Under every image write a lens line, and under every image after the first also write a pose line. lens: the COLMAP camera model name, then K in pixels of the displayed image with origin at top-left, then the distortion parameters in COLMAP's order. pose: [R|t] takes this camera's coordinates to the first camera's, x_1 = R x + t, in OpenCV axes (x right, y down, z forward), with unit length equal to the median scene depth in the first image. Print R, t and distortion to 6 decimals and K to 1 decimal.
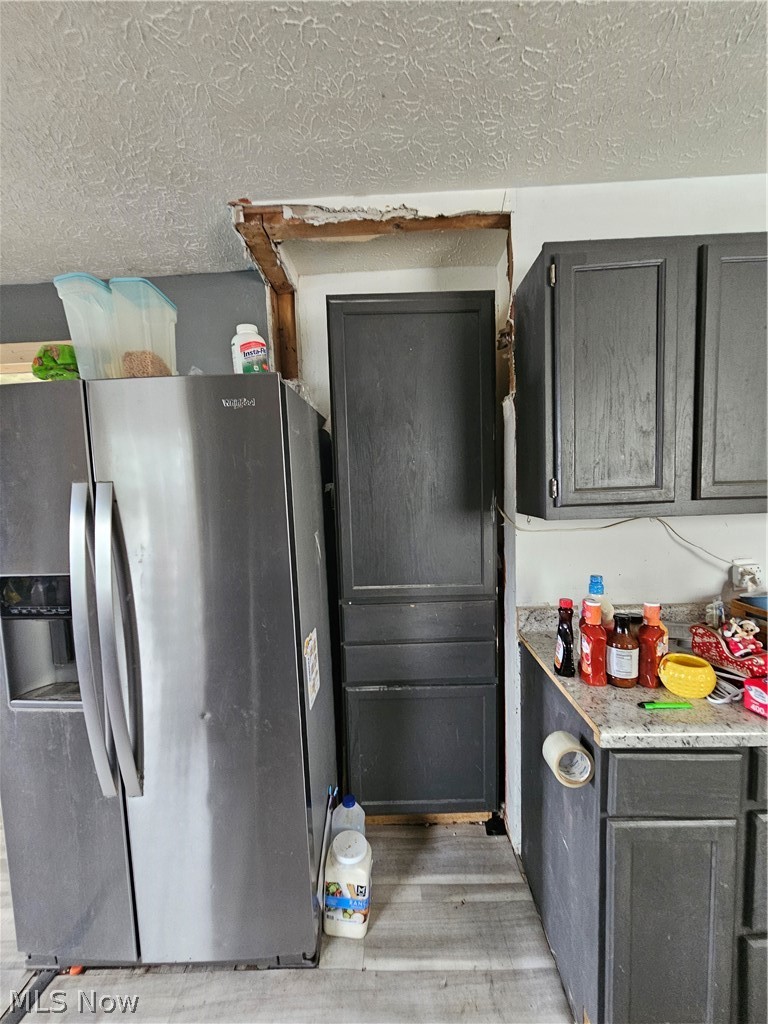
lens RADIAL K [[424.5, 0, 383.6], [0, 424.5, 511.4], [0, 0, 1]] dist [-0.003905, 0.000858]
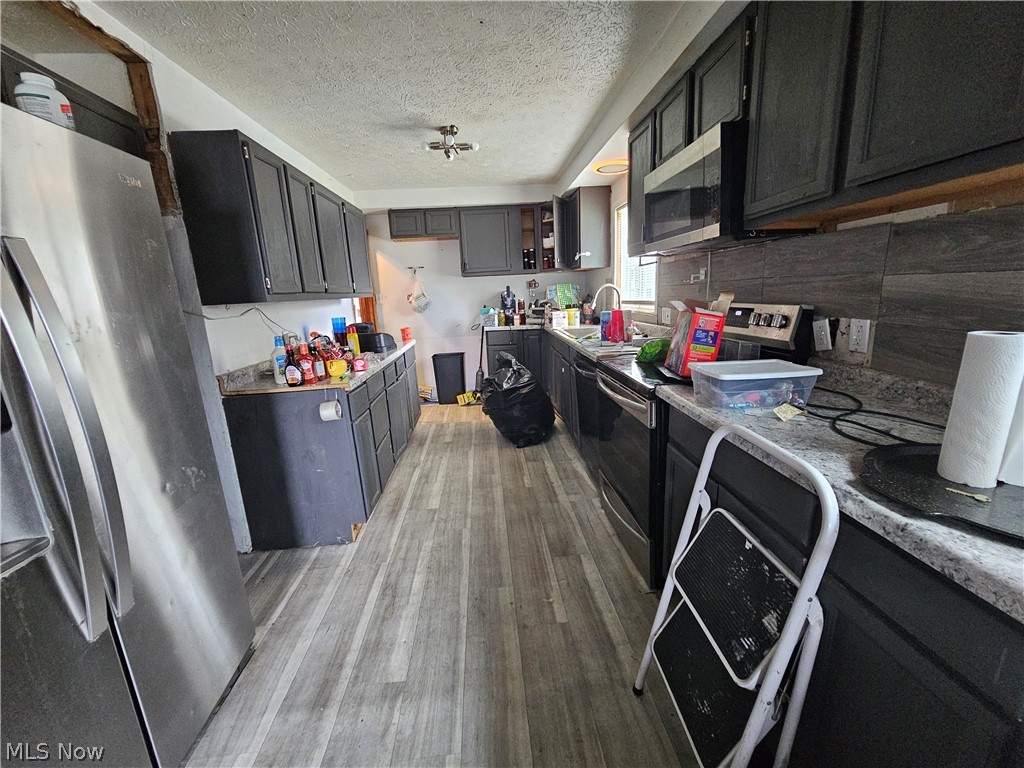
lens RADIAL K [[424.5, 0, 514.8], [0, 424.5, 386.6], [0, 0, 1]] dist [-0.003905, 0.000858]
pose [[-0.087377, -0.191192, 0.977656, -1.200071], [0.134418, 0.970171, 0.201742, 0.120826], [-0.987065, 0.149042, -0.059071, 0.148549]]
